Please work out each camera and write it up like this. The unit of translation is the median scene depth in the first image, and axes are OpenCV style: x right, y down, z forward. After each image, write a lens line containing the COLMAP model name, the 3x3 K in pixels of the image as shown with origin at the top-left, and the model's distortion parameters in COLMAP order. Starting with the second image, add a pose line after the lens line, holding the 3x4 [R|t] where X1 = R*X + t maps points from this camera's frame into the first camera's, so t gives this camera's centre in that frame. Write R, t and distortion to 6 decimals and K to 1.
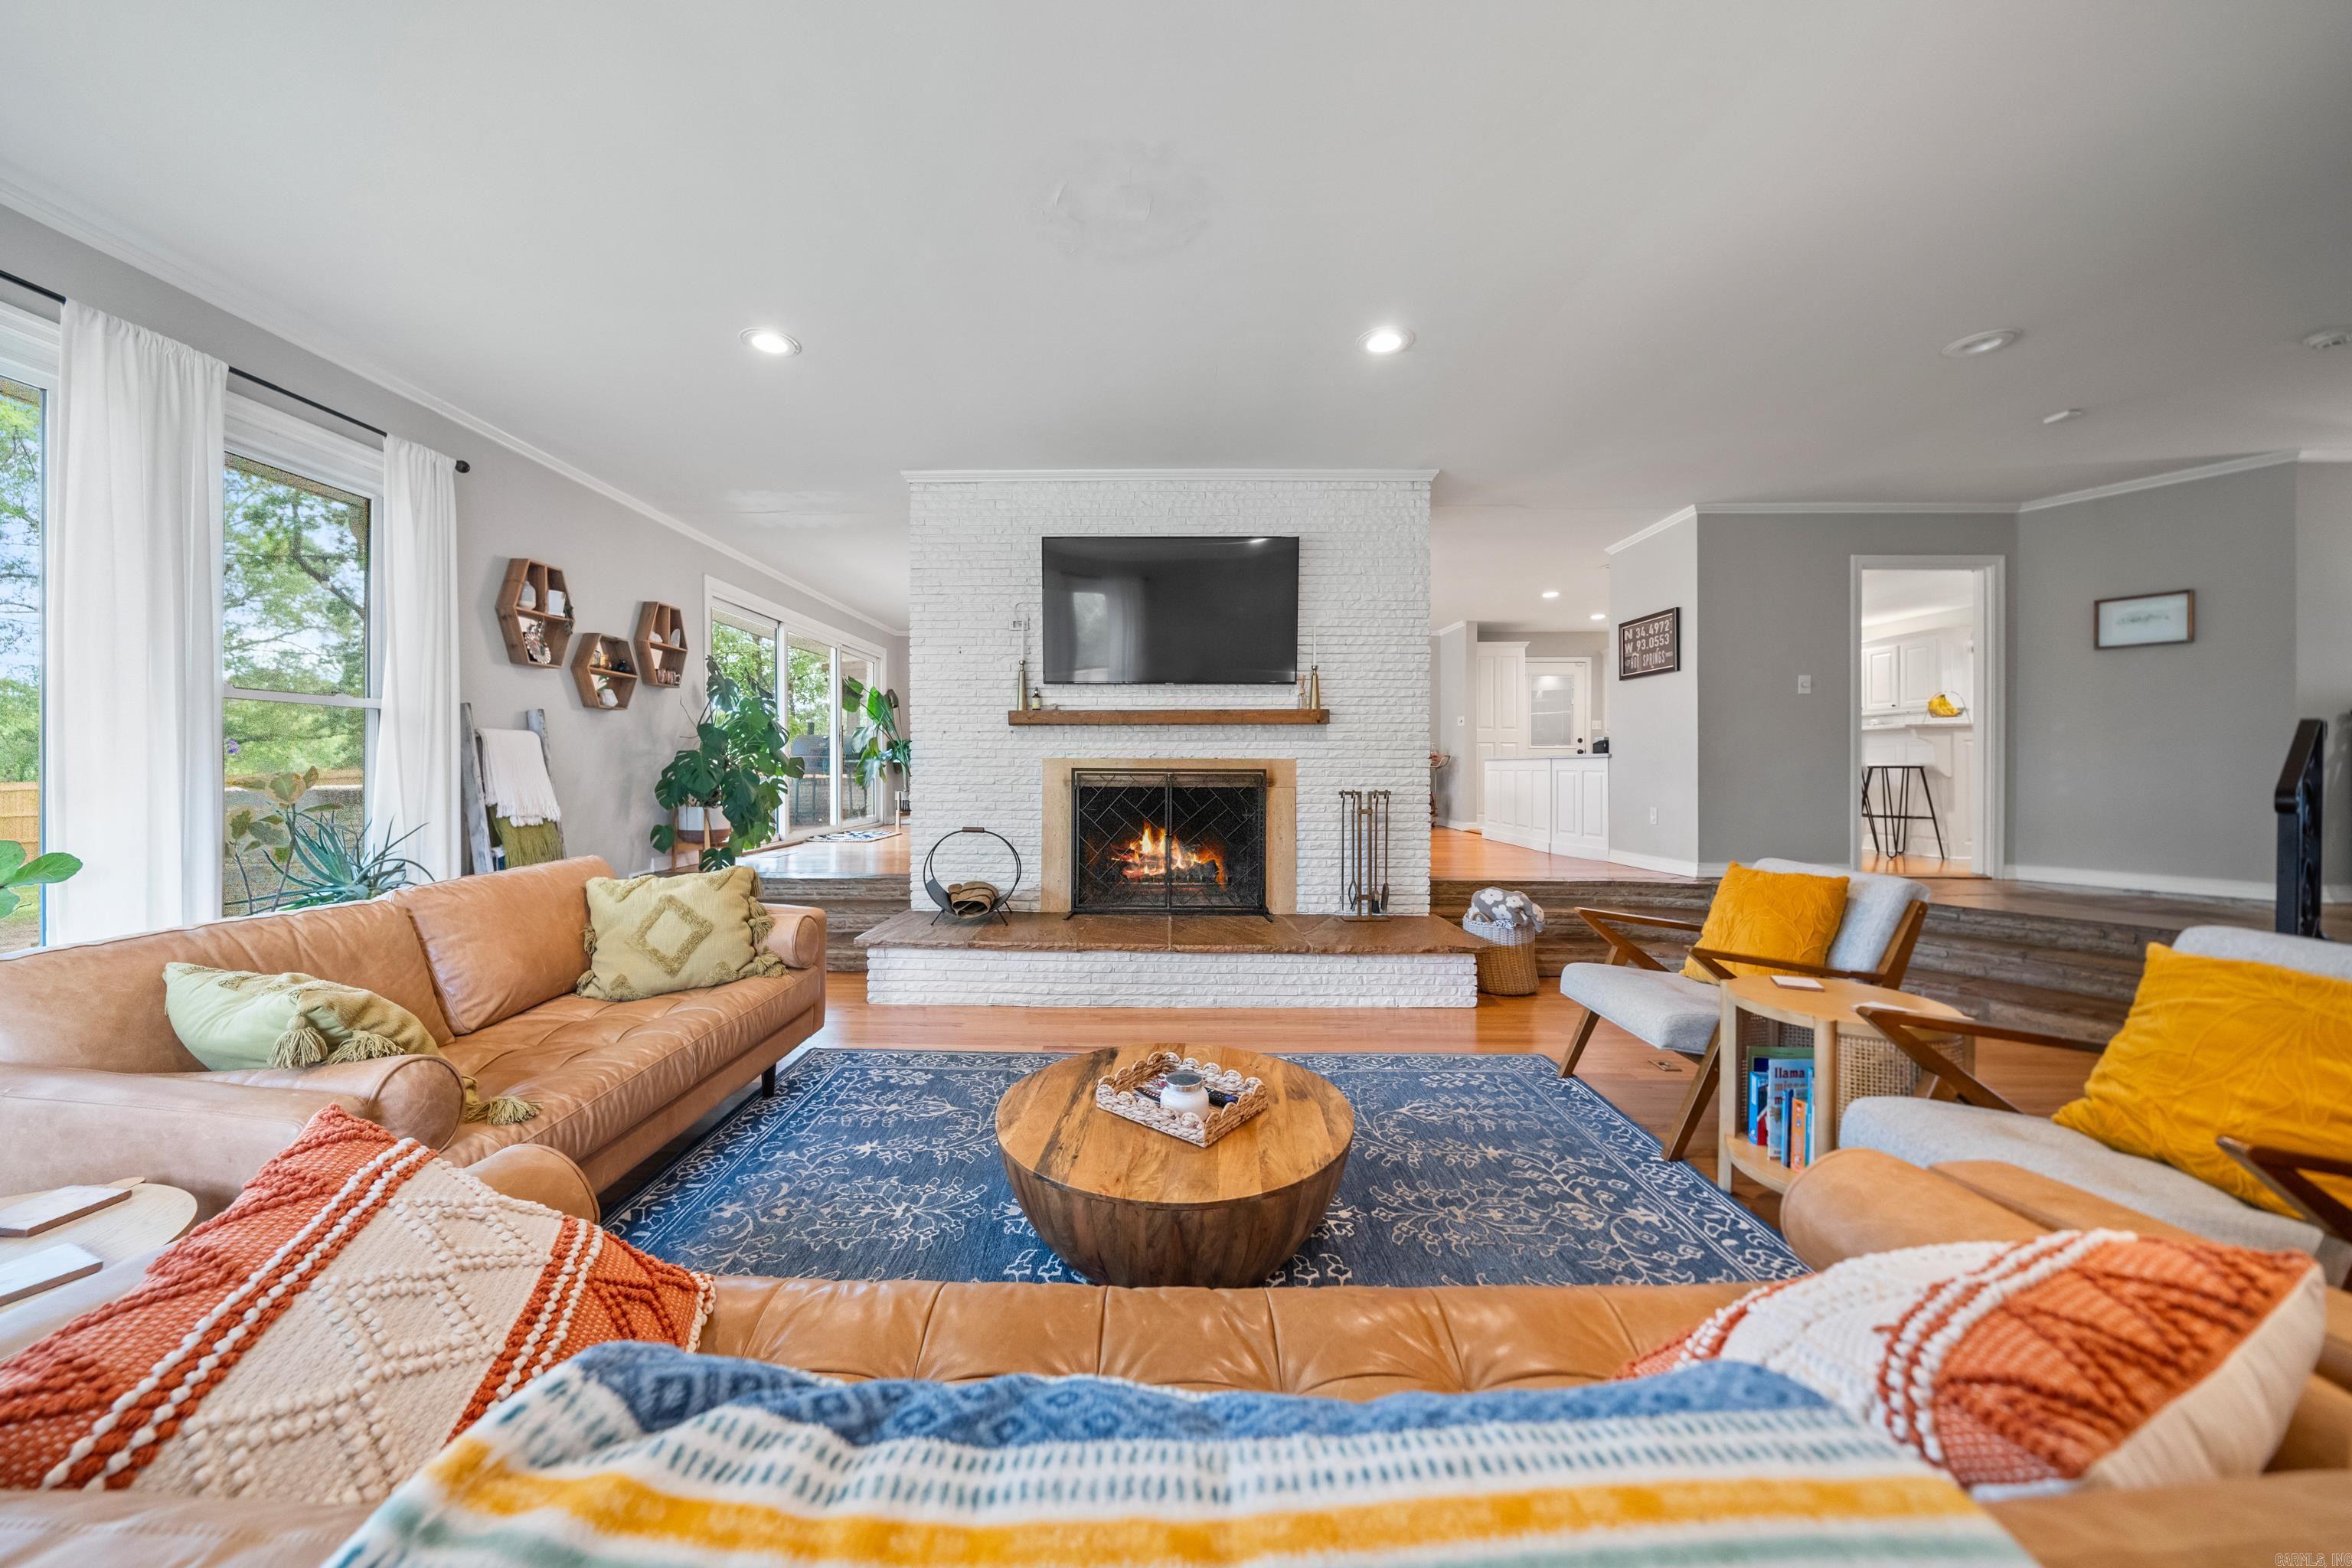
lens RADIAL K [[813.4, 0, 1148.5], [0, 813.4, 768.8], [0, 0, 1]] dist [-0.001205, -0.000366]
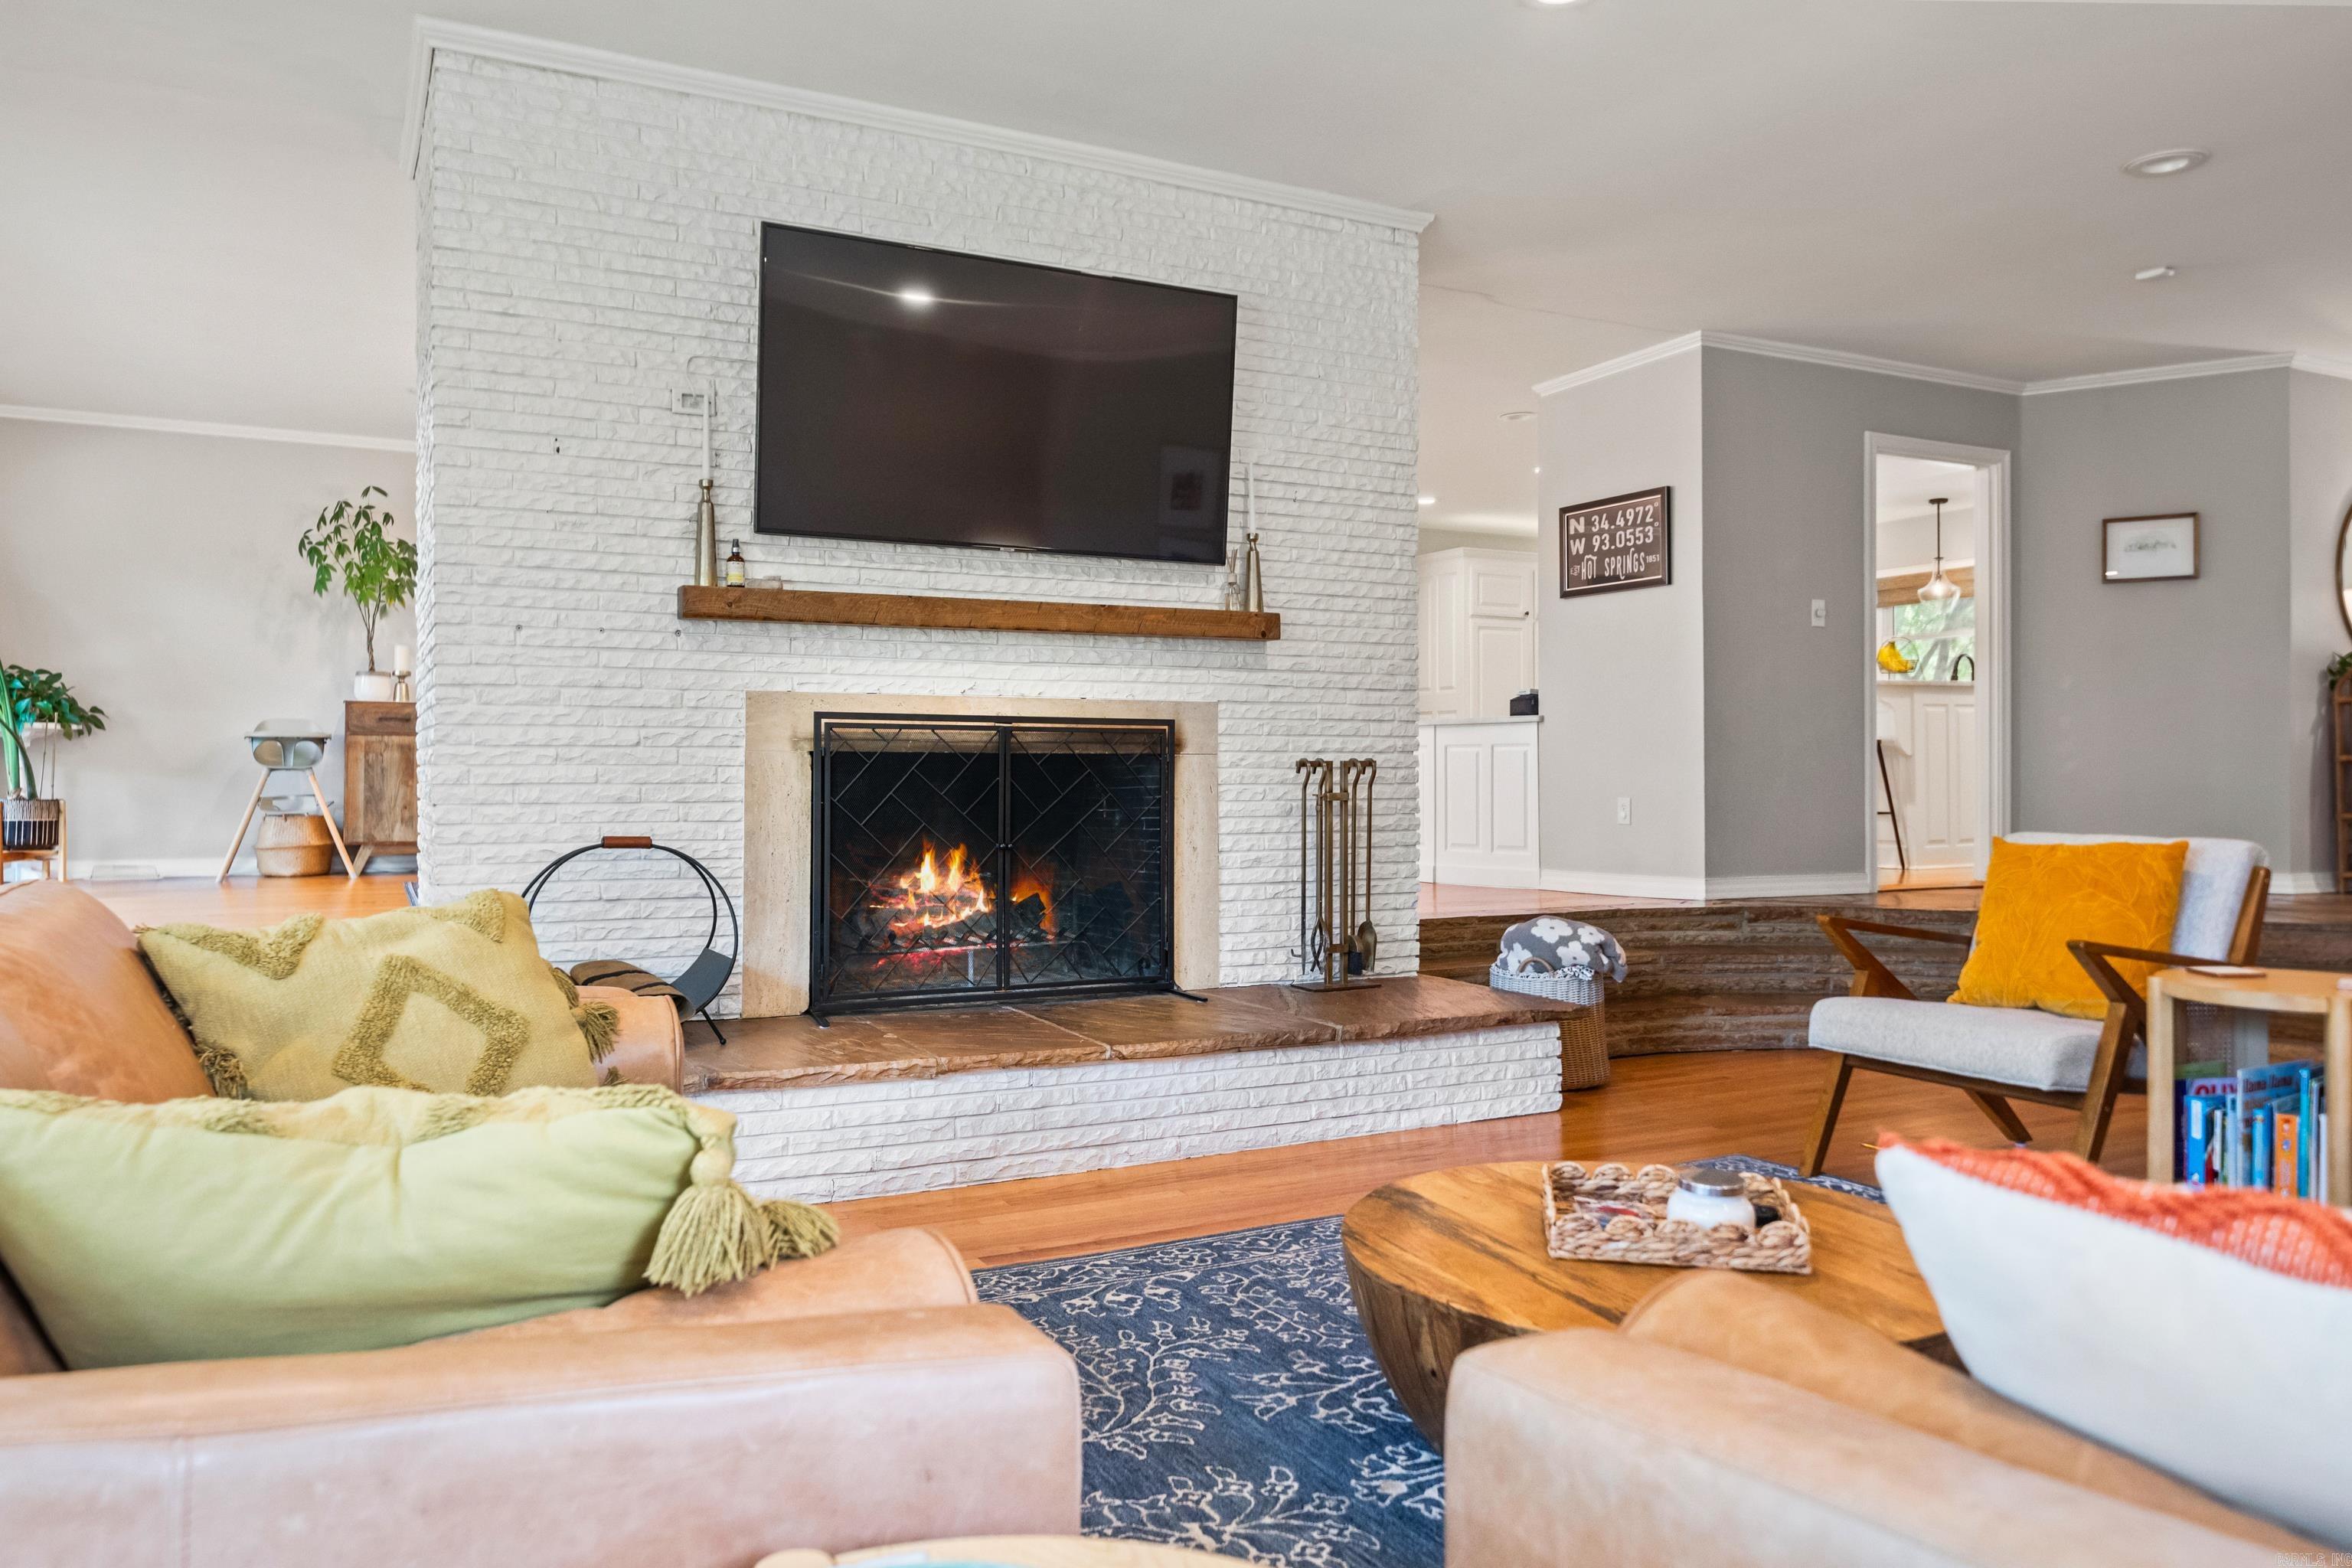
lens RADIAL K [[1610.8, 0, 1127.4], [0, 1610.8, 771.5], [0, 0, 1]] dist [0.003072, -0.001058]
pose [[0.886250, 0.000686, 0.463207, -0.373719], [0.003327, 0.999964, -0.007846, 0.042373], [-0.463196, 0.008494, 0.886215, 0.073648]]
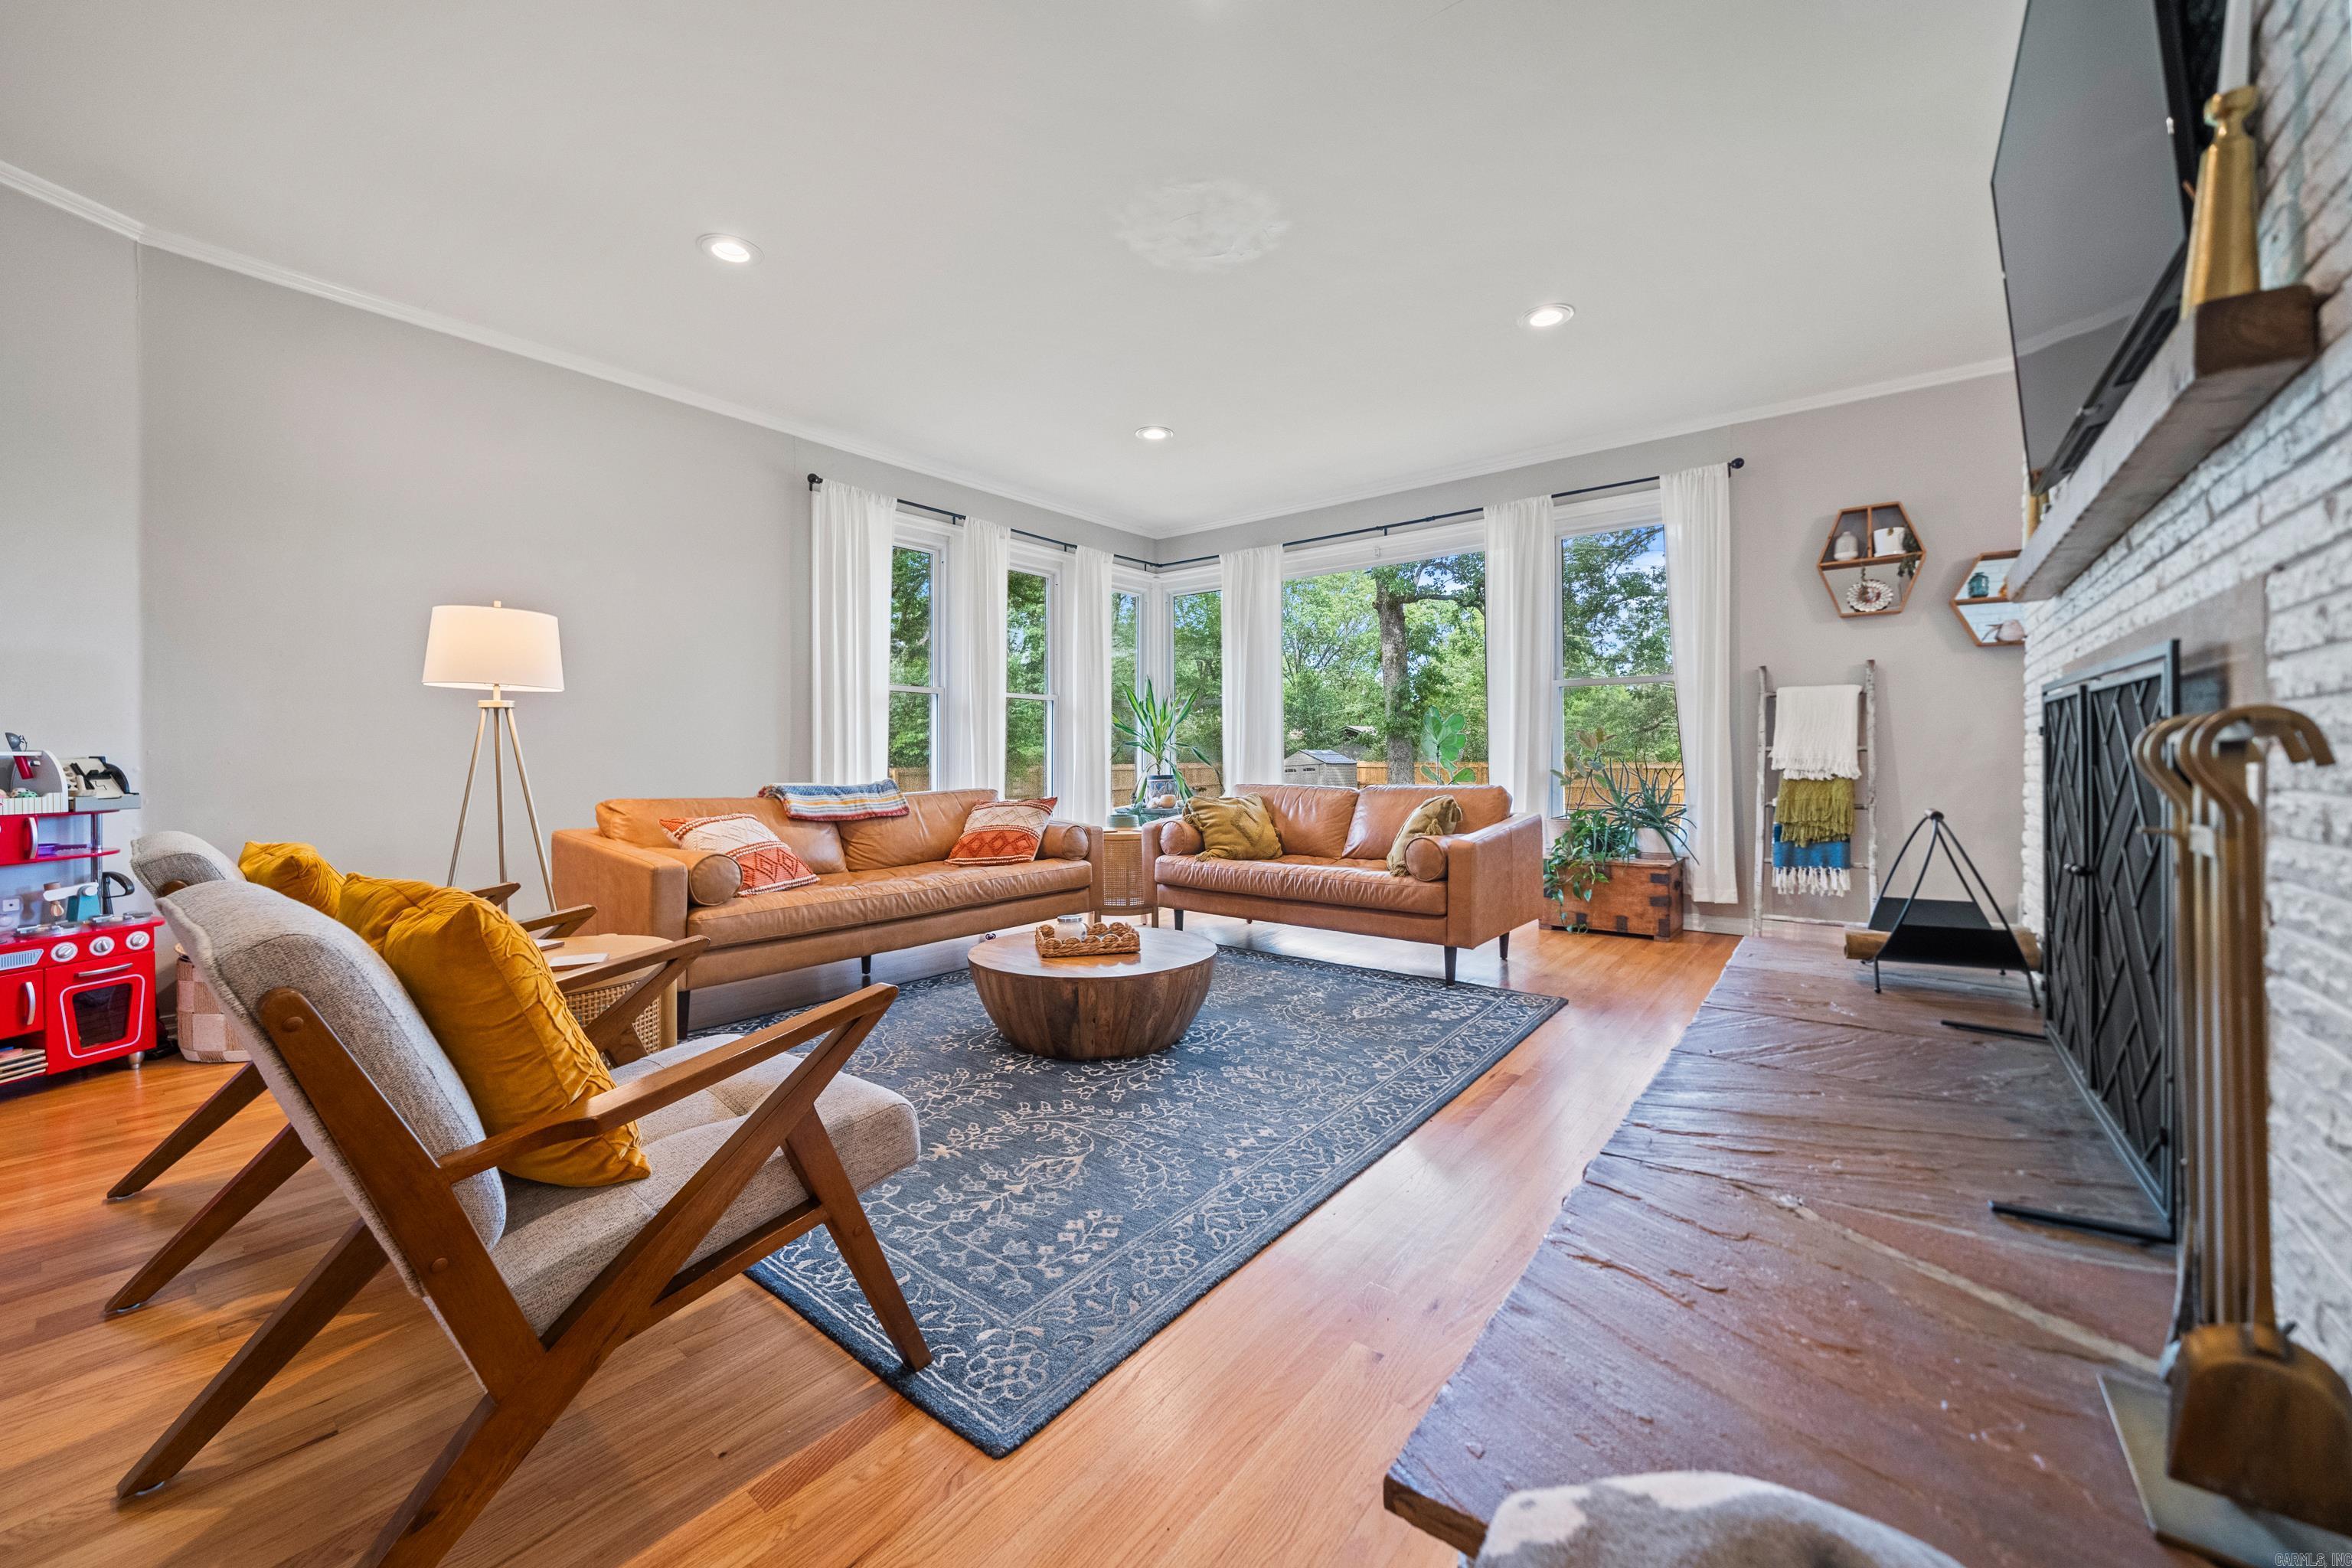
lens RADIAL K [[867.4, 0, 1162.1], [0, 867.4, 763.9], [0, 0, 1]] dist [0.001057, 0.000940]
pose [[-0.605886, 0.010888, -0.795477, 0.527737], [0.000418, 0.999911, 0.013368, 0.032328], [0.795552, 0.007767, -0.605836, 0.914116]]
